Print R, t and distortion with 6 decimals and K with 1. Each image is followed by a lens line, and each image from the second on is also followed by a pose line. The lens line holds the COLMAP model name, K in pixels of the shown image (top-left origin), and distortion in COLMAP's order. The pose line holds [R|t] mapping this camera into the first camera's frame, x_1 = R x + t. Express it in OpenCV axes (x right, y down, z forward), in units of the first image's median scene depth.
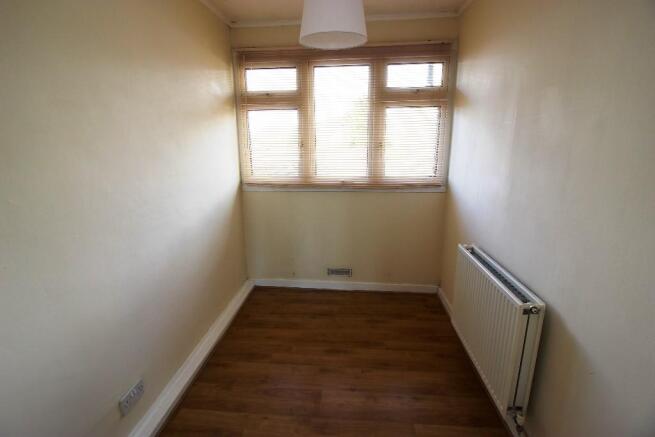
lens RADIAL K [[304.3, 0, 324.2], [0, 304.3, 216.3], [0, 0, 1]] dist [0.001217, -0.010532]
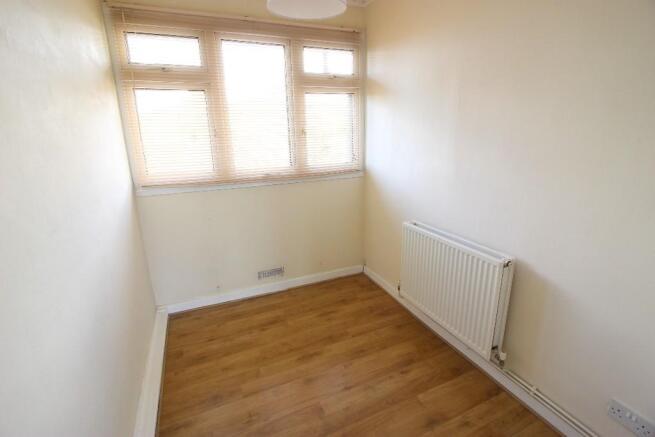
lens RADIAL K [[304.3, 0, 324.2], [0, 304.3, 216.3], [0, 0, 1]] dist [0.001217, -0.010532]
pose [[0.878253, -0.139772, 0.457313, -0.237030], [0.128707, 0.990132, 0.055443, -0.019109], [-0.460549, 0.010167, 0.887576, 0.129348]]
